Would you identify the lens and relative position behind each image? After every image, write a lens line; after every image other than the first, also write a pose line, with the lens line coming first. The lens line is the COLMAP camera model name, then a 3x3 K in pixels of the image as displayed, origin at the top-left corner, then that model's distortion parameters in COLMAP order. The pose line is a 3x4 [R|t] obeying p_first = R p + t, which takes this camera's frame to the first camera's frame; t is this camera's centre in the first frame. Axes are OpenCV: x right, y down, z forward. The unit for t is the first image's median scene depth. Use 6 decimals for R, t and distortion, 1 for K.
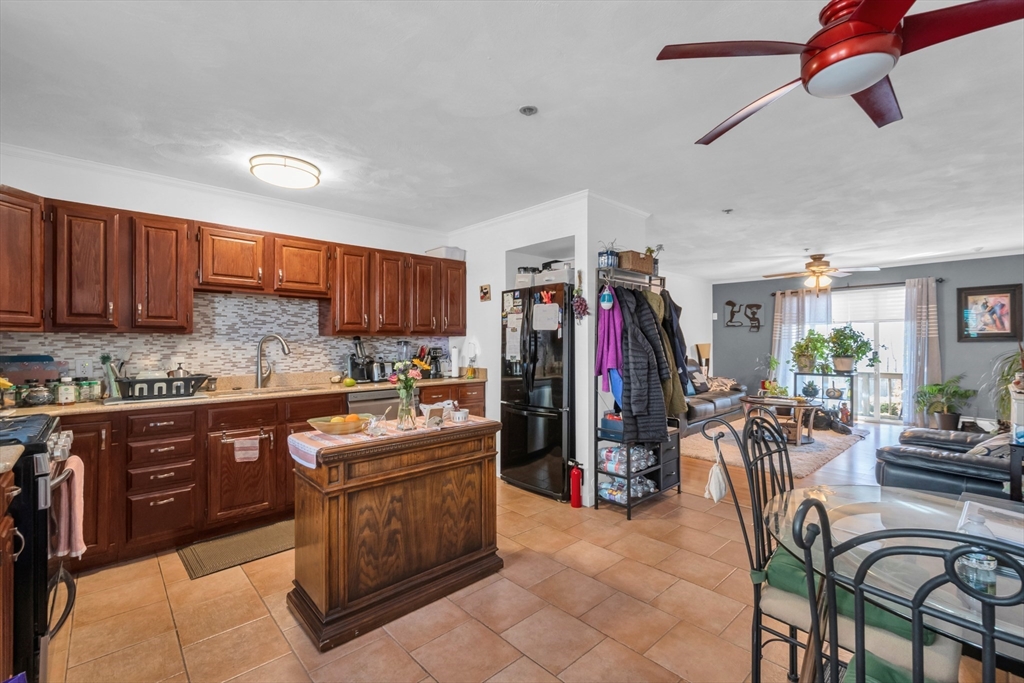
lens RADIAL K [[443.5, 0, 519.7], [0, 443.5, 339.5], [0, 0, 1]] dist [0.007713, -0.002212]
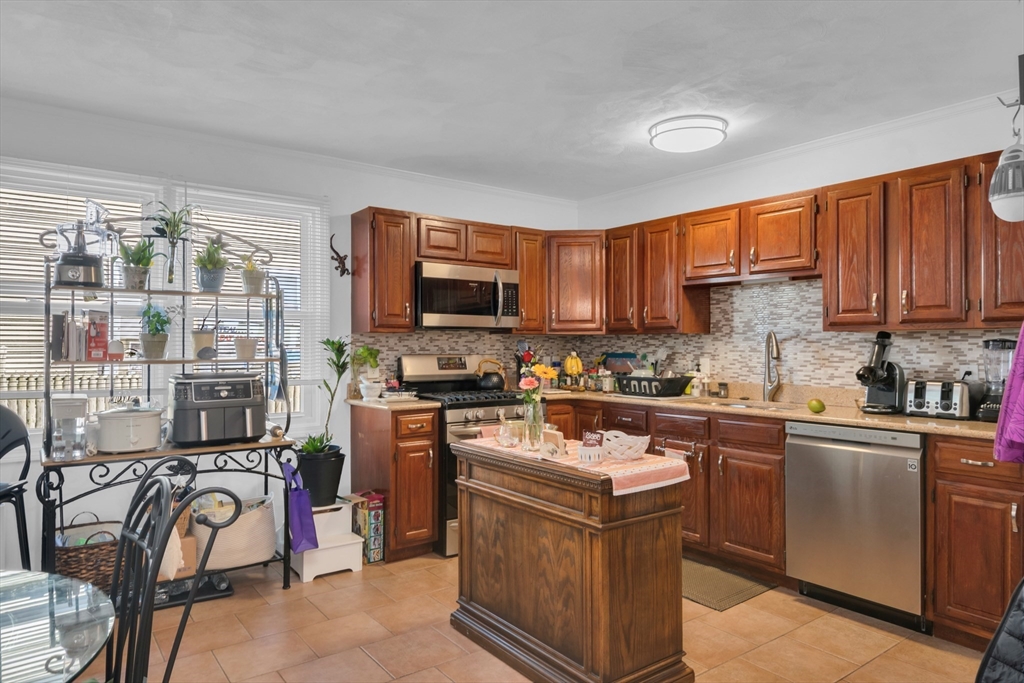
lens RADIAL K [[643.5, 0, 530.9], [0, 643.5, 343.3], [0, 0, 1]] dist [0.018533, -0.014420]
pose [[-0.089569, 0.001634, -0.995979, 0.333605], [0.007566, 0.999971, 0.000960, 0.002037], [0.995952, -0.007450, -0.089579, 0.399454]]
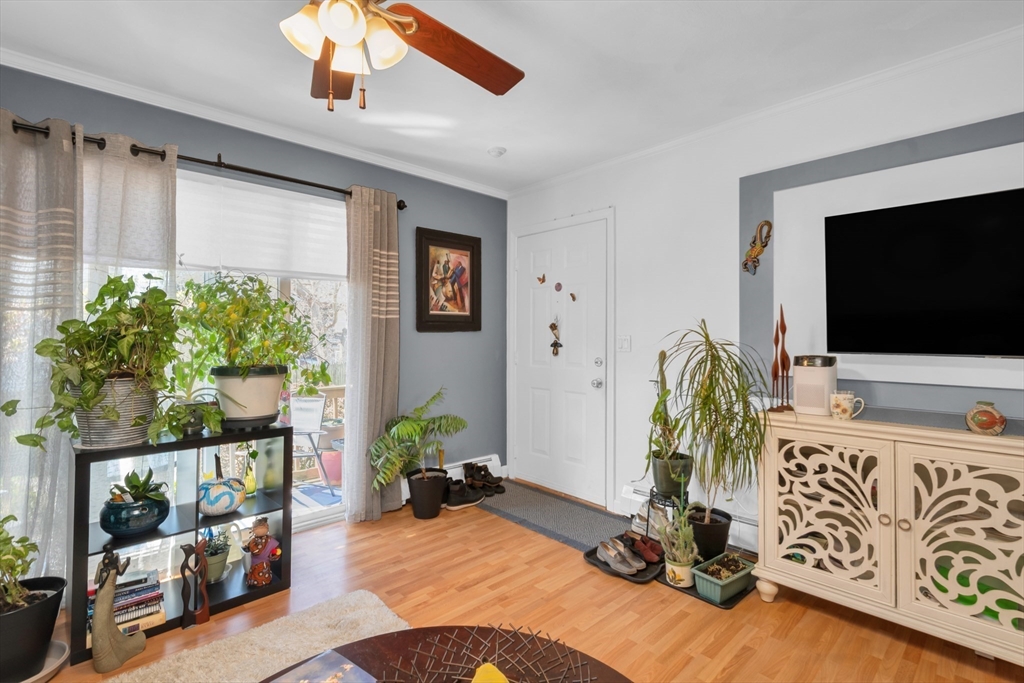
lens RADIAL K [[473.6, 0, 516.9], [0, 473.6, 334.4], [0, 0, 1]] dist [-0.000323, -0.002081]
pose [[-0.008850, 0.009541, 0.999915, 0.447463], [-0.005452, 0.999939, -0.009590, 0.016294], [-0.999946, -0.005537, -0.008798, 0.934335]]
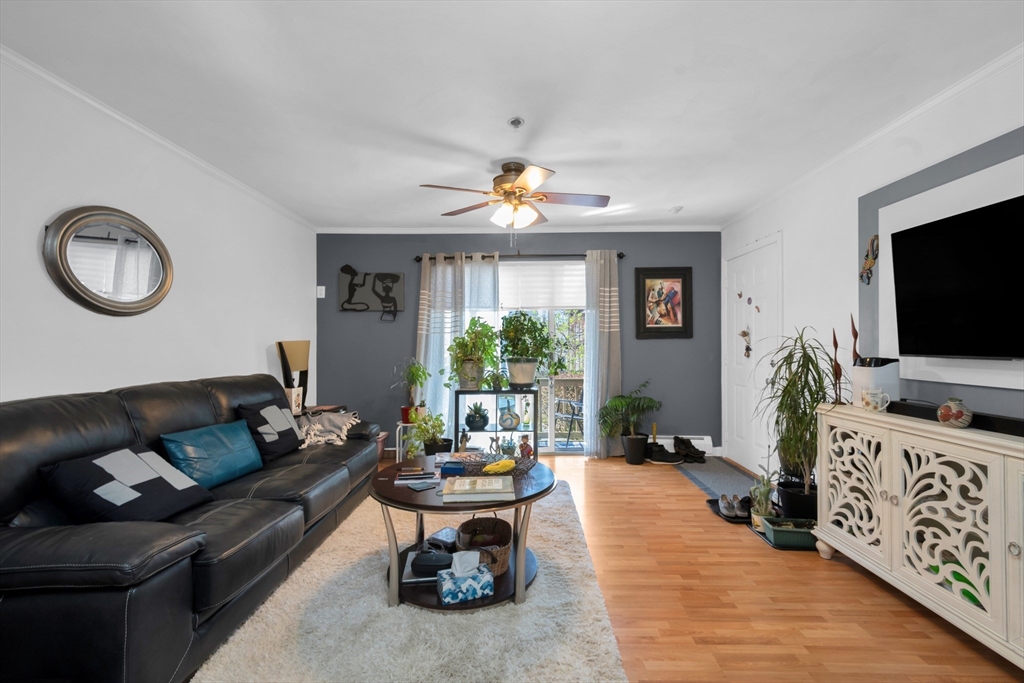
lens RADIAL K [[443.5, 0, 520.0], [0, 443.5, 339.9], [0, 0, 1]] dist [0.007713, -0.002212]
pose [[0.686169, 0.008358, 0.727394, 0.309142], [-0.002176, 0.999953, -0.009437, 0.016805], [-0.727438, 0.004893, 0.686155, 0.656278]]
